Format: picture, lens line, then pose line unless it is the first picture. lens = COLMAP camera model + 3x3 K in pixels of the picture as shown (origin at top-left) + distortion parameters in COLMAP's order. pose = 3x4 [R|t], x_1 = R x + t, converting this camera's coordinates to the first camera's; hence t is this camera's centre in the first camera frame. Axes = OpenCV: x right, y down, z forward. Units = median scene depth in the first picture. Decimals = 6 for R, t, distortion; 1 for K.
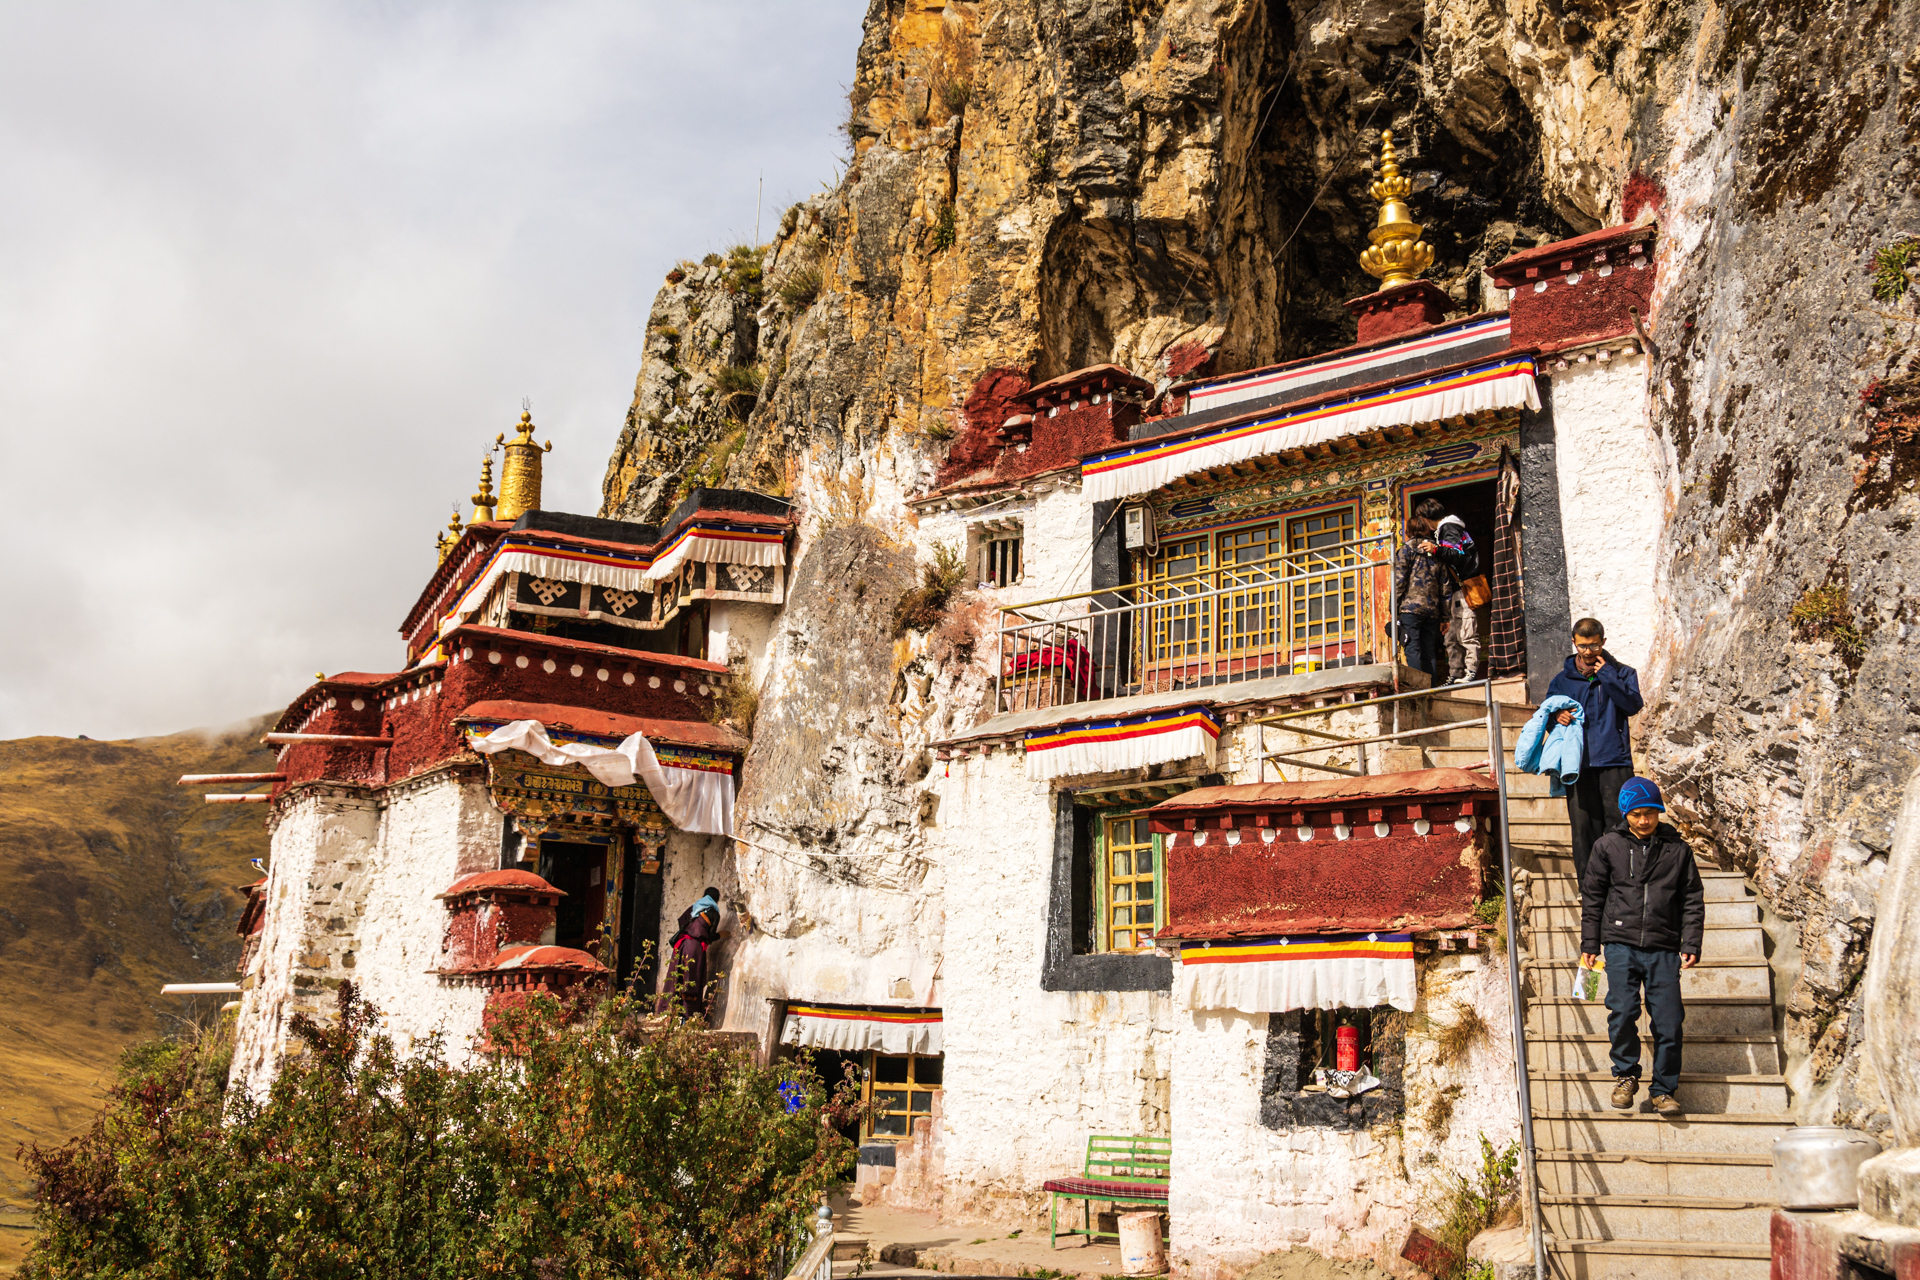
lens RADIAL K [[1996.1, 0, 932.9], [0, 1996.1, 634.9], [0, 0, 1]] dist [0.023622, 0.000000]
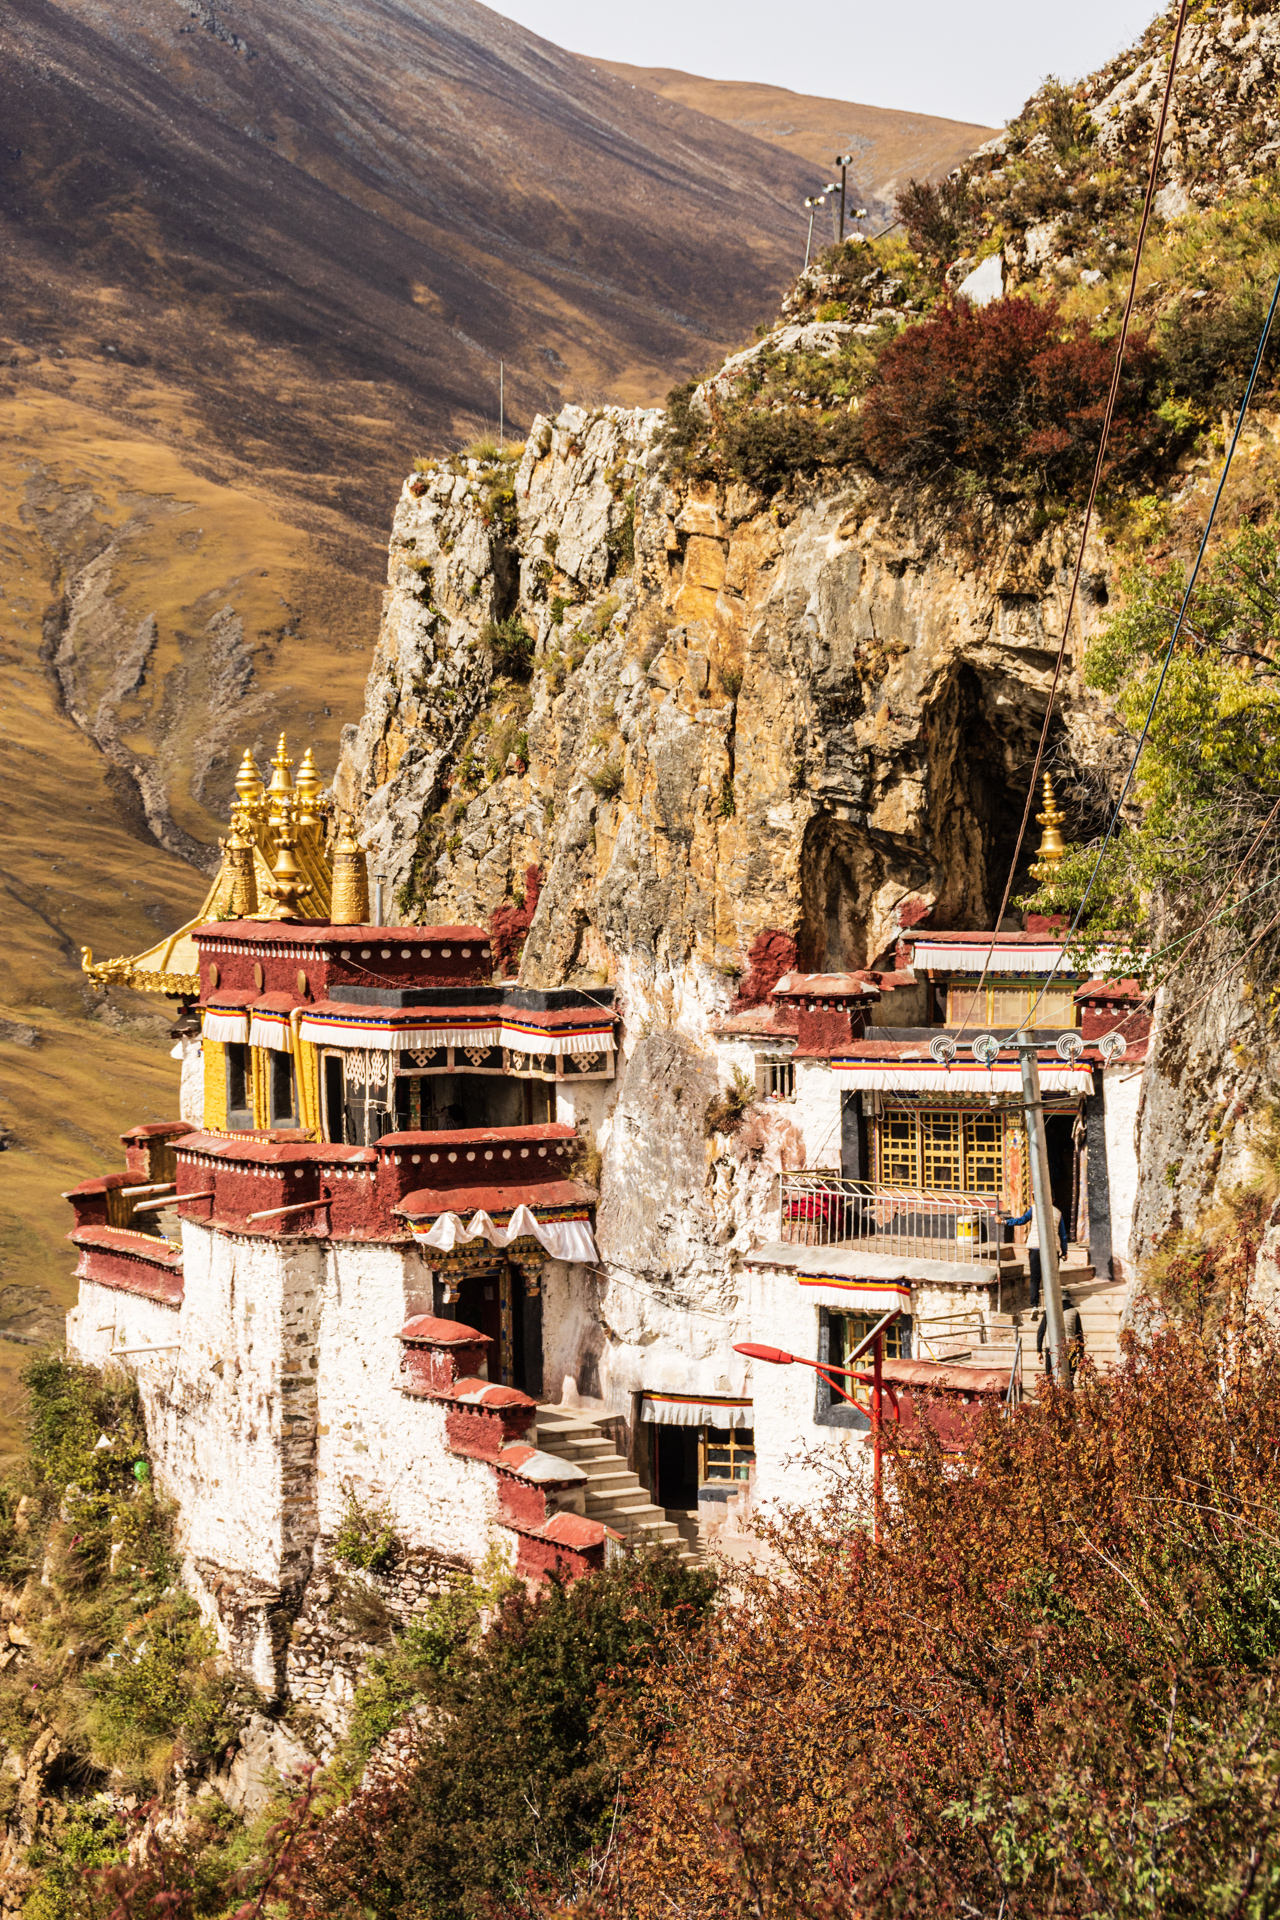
lens RADIAL K [[4839.2, 0, 635.8], [0, 4839.2, 966.6], [0, 0, 1]] dist [0.045901, 0.000000]
pose [[0.998757, -0.047505, -0.015112, -0.011168], [0.049776, 0.966967, 0.249996, -0.924142], [0.002737, -0.250437, 0.968129, -2.150060]]
